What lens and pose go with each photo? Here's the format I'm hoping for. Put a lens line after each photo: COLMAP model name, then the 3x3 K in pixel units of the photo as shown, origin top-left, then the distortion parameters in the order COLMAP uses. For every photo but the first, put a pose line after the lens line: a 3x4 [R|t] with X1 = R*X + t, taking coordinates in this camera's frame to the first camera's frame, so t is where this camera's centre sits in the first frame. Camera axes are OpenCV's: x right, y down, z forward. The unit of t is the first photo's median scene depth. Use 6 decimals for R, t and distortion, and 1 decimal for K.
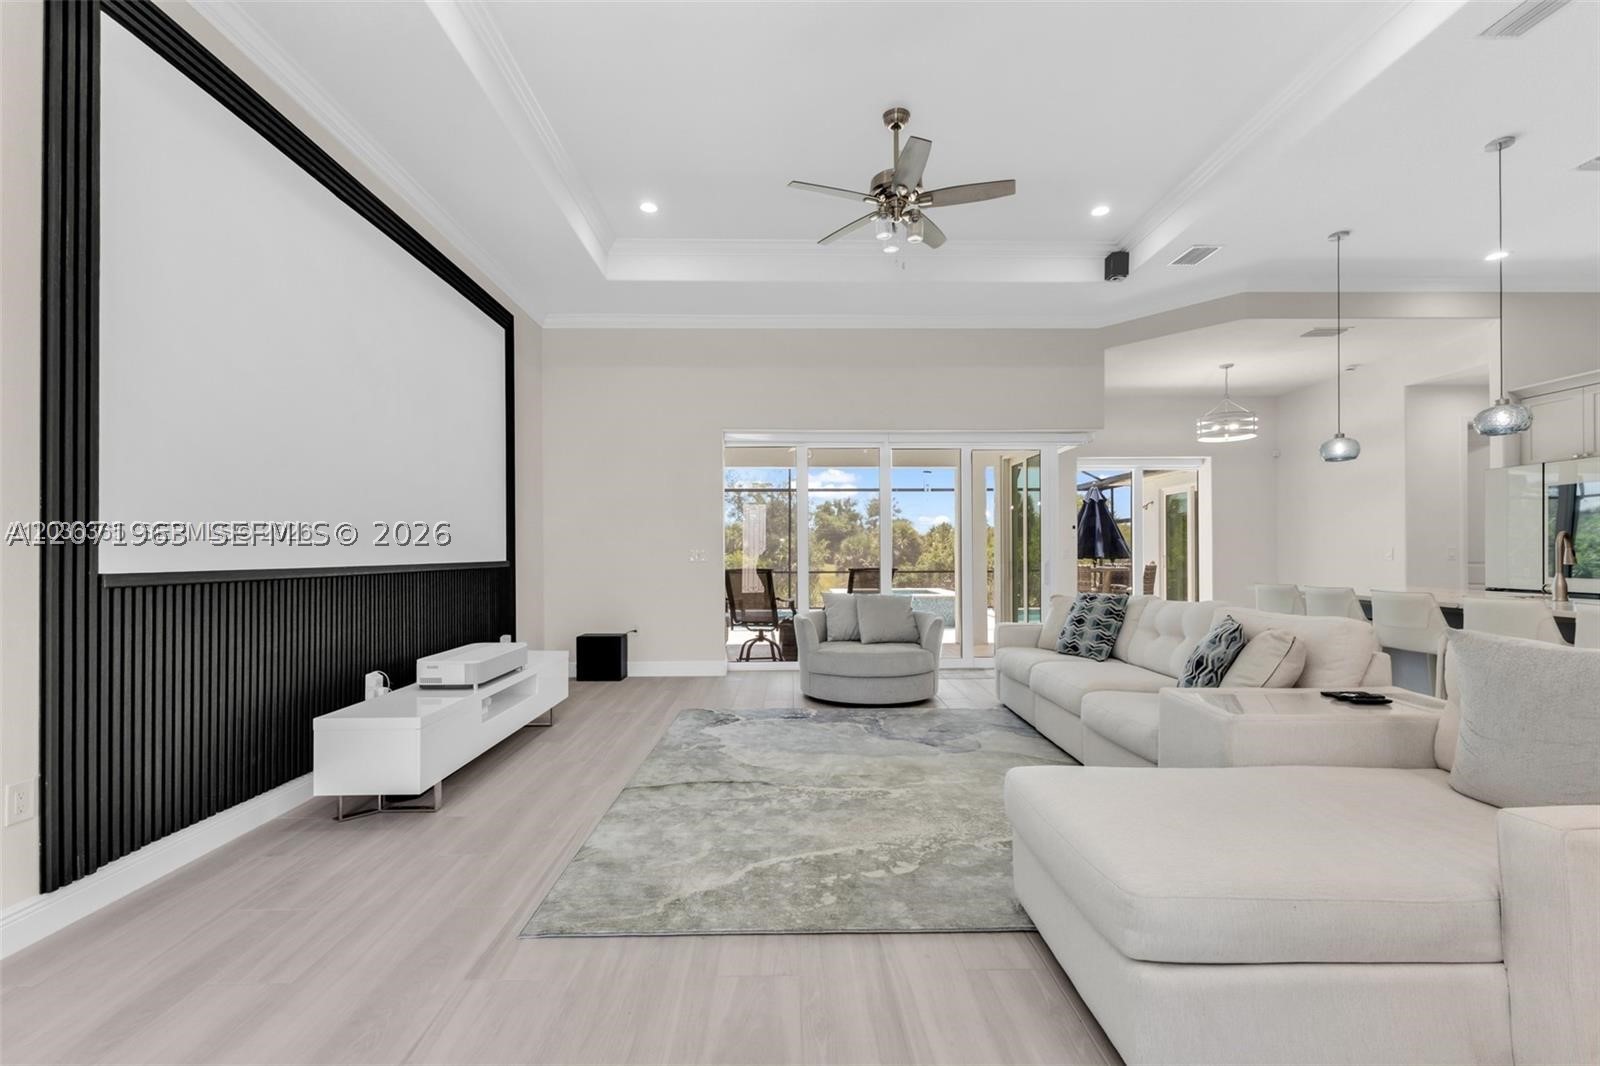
lens RADIAL K [[696.9, 0, 786.8], [0, 696.9, 550.1], [0, 0, 1]] dist [0.012280, -0.003162]
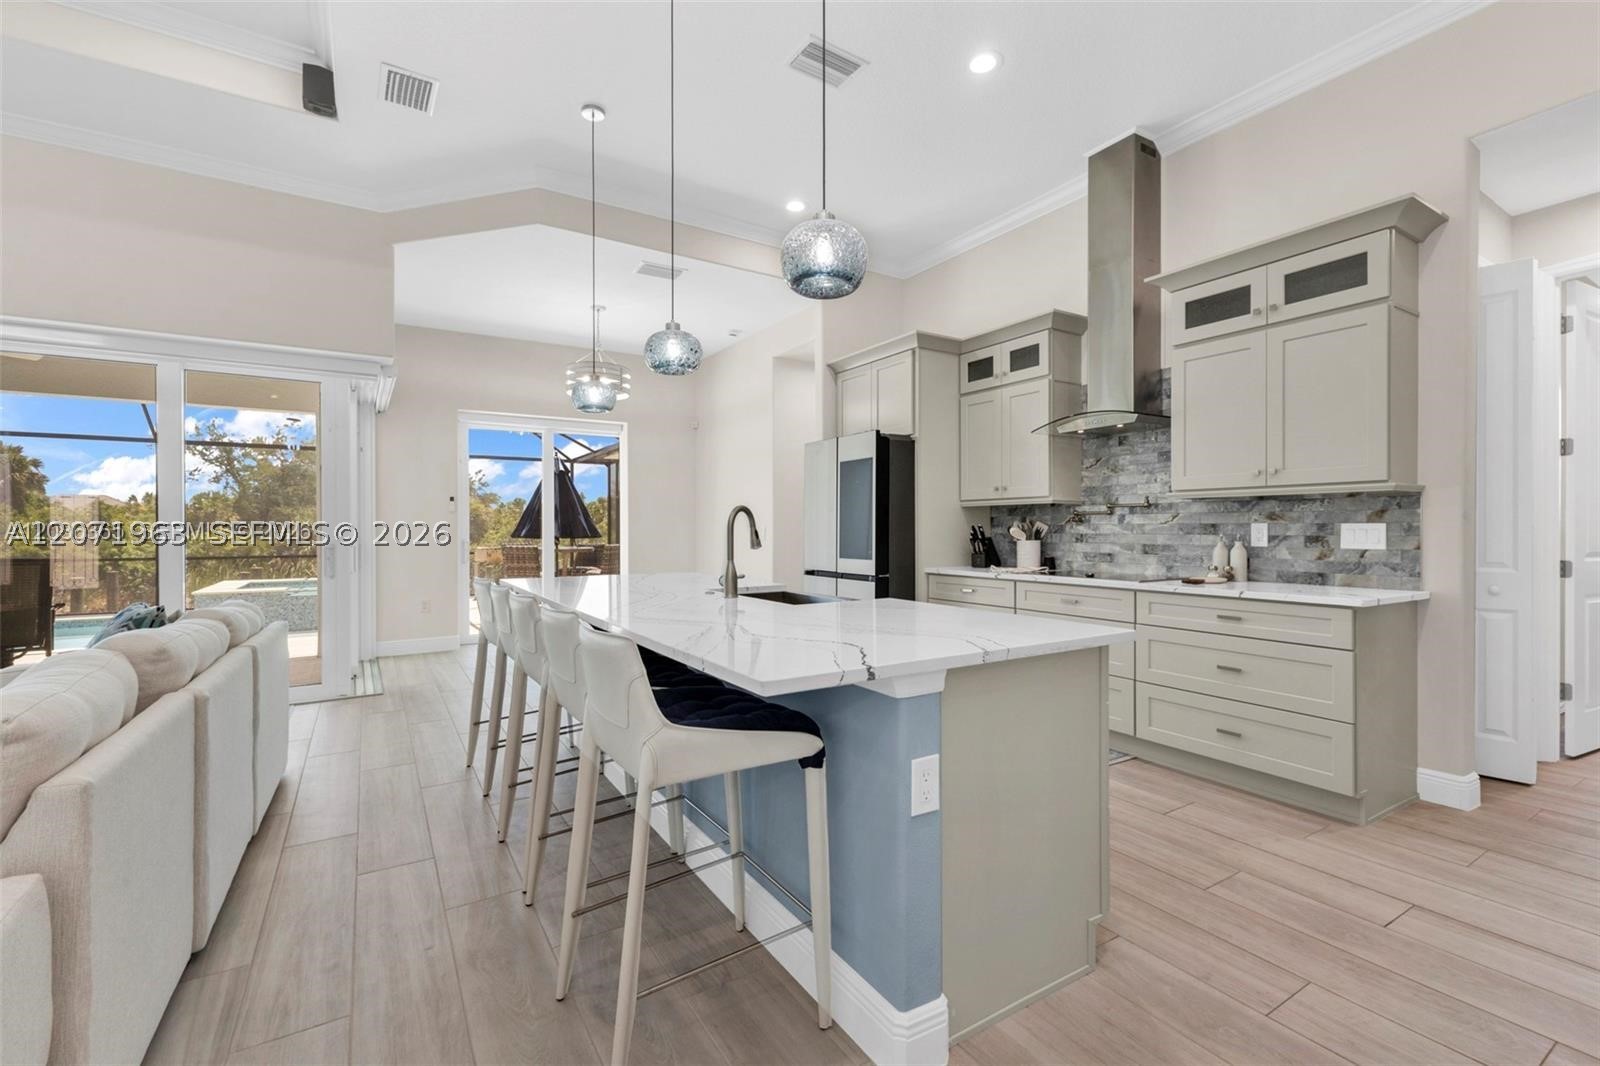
lens RADIAL K [[696.9, 0, 789.5], [0, 696.9, 531.1], [0, 0, 1]] dist [0.012280, -0.003162]
pose [[0.862421, 0.001743, 0.506189, 0.754691], [-0.003756, 0.999989, 0.002955, 0.000054], [-0.506178, -0.004450, 0.862417, 0.309959]]
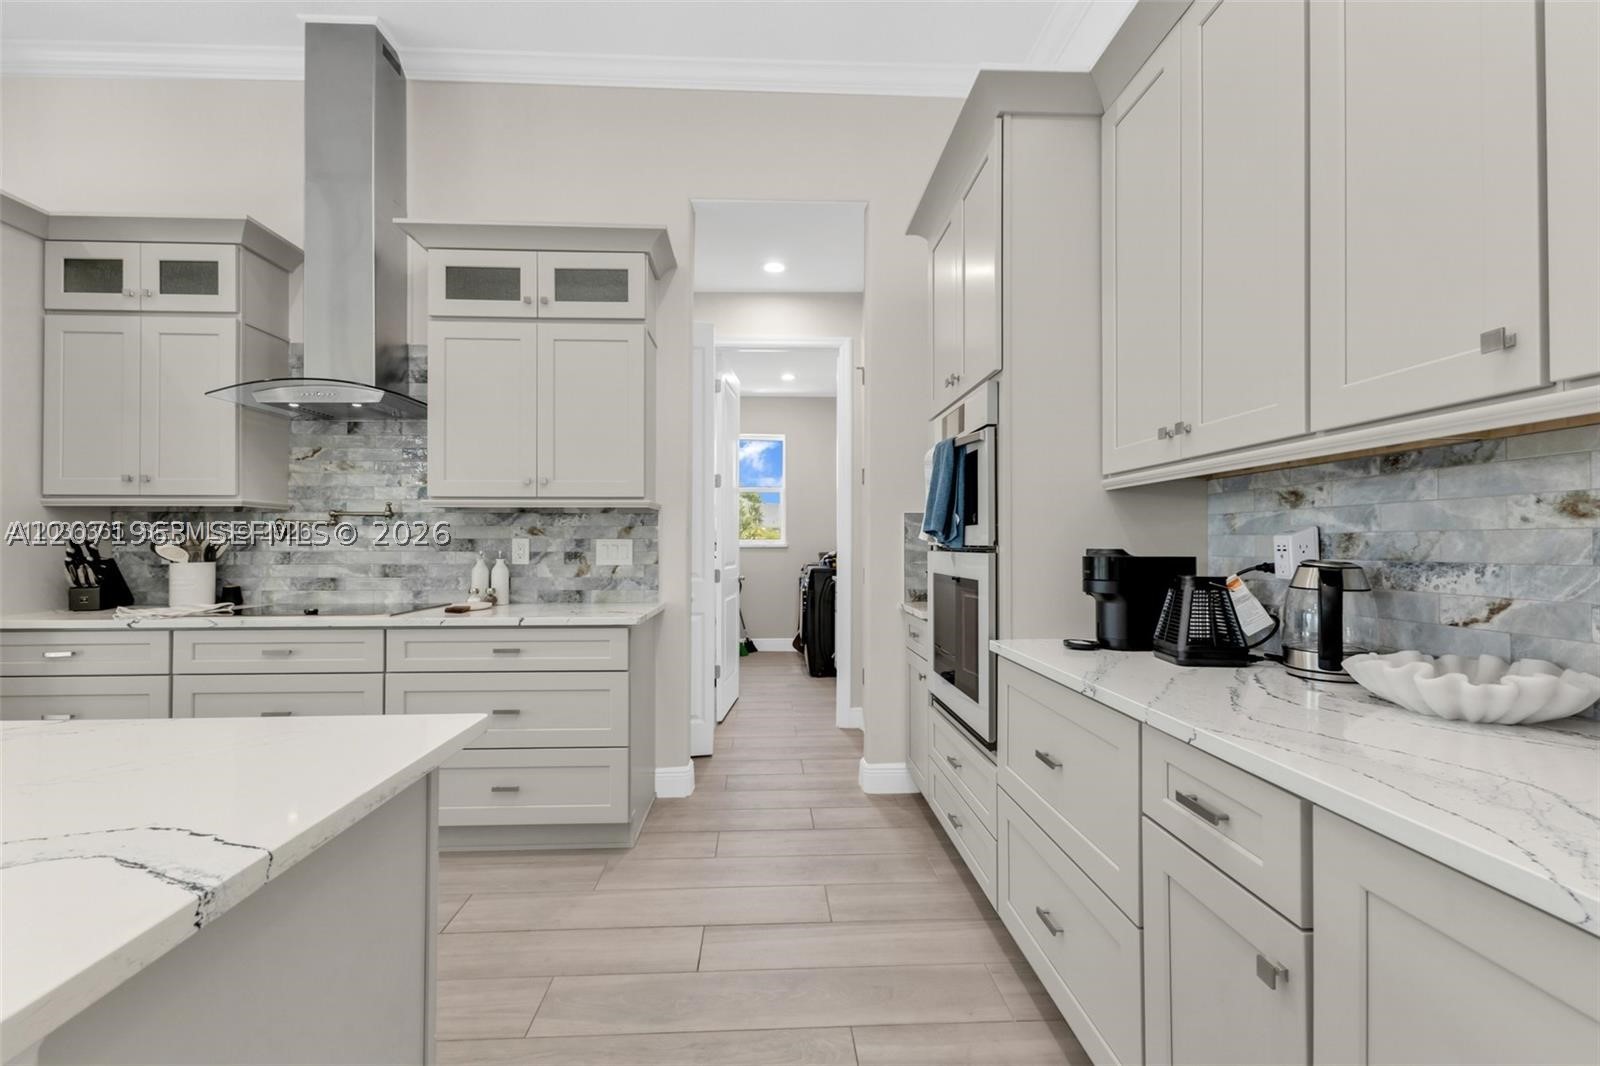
lens RADIAL K [[696.9, 0, 789.6], [0, 696.9, 535.4], [0, 0, 1]] dist [0.012280, -0.003162]
pose [[-0.027418, 0.015153, 0.999509, 0.918861], [-0.001681, 0.999883, -0.015205, -0.001524], [-0.999623, -0.002097, -0.027389, 0.496664]]
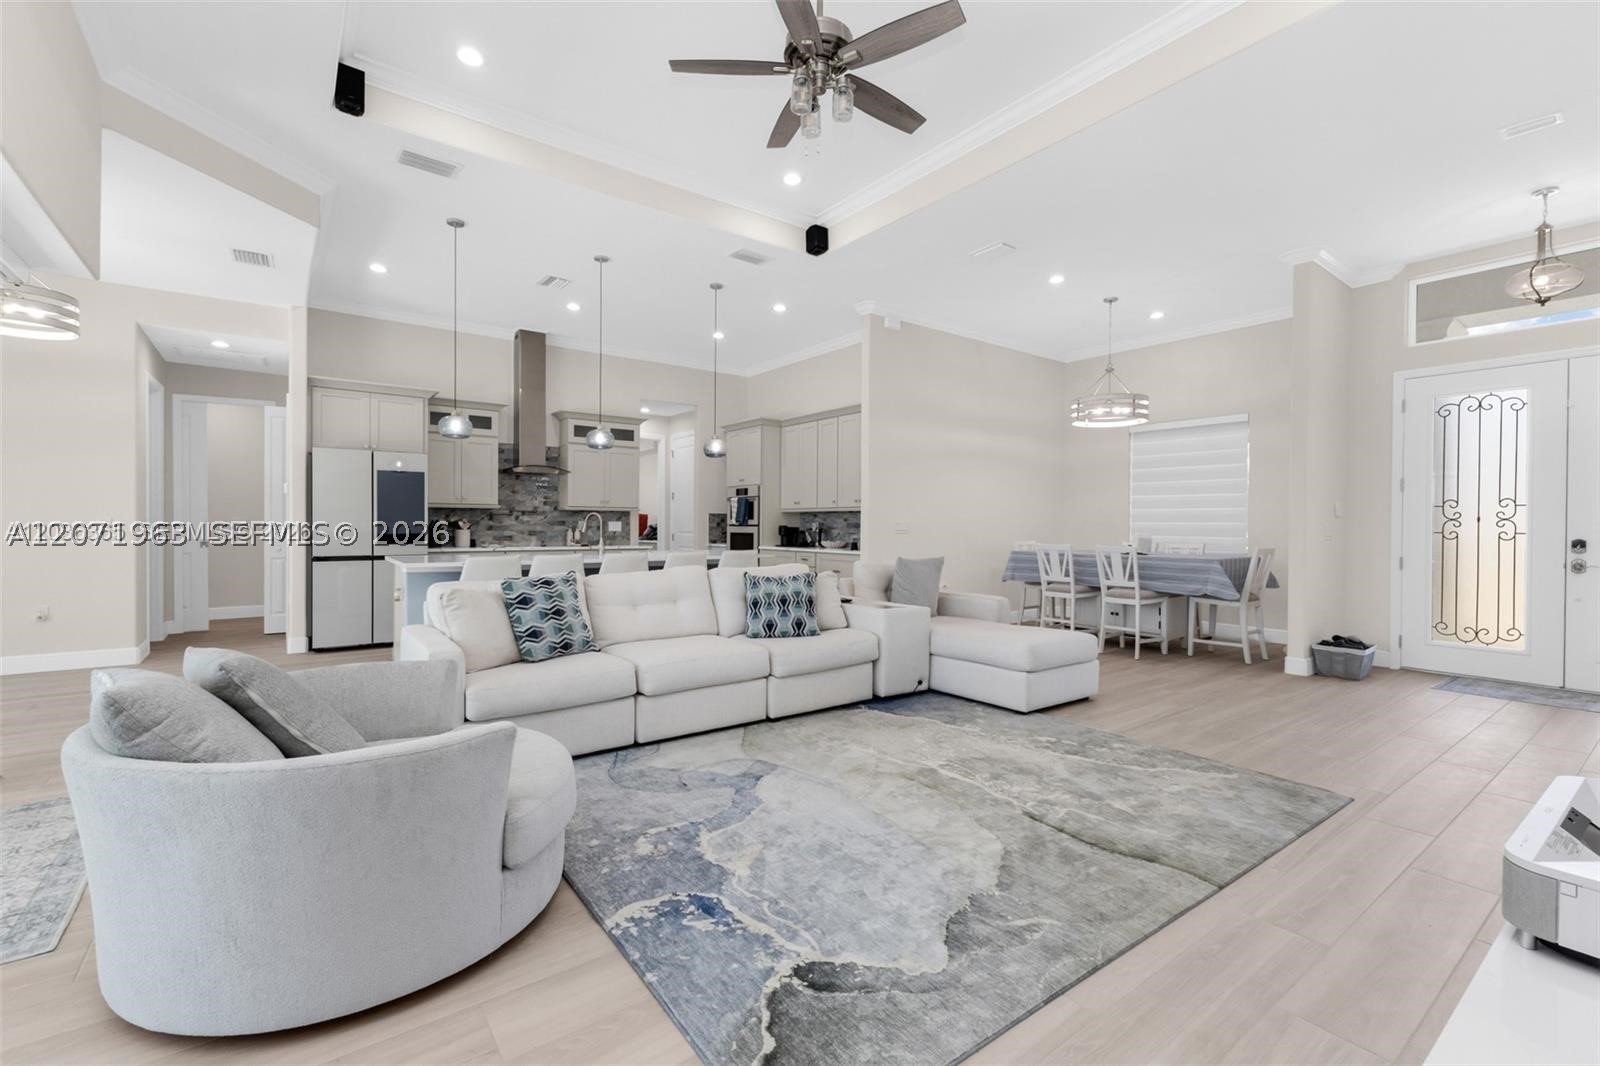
lens RADIAL K [[696.9, 0, 802.1], [0, 696.9, 526.1], [0, 0, 1]] dist [0.012280, -0.003162]
pose [[-0.583856, -0.003003, 0.811852, -0.464338], [-0.006836, 0.999976, -0.001217, 0.004256], [-0.811829, -0.006260, -0.583862, 1.526533]]
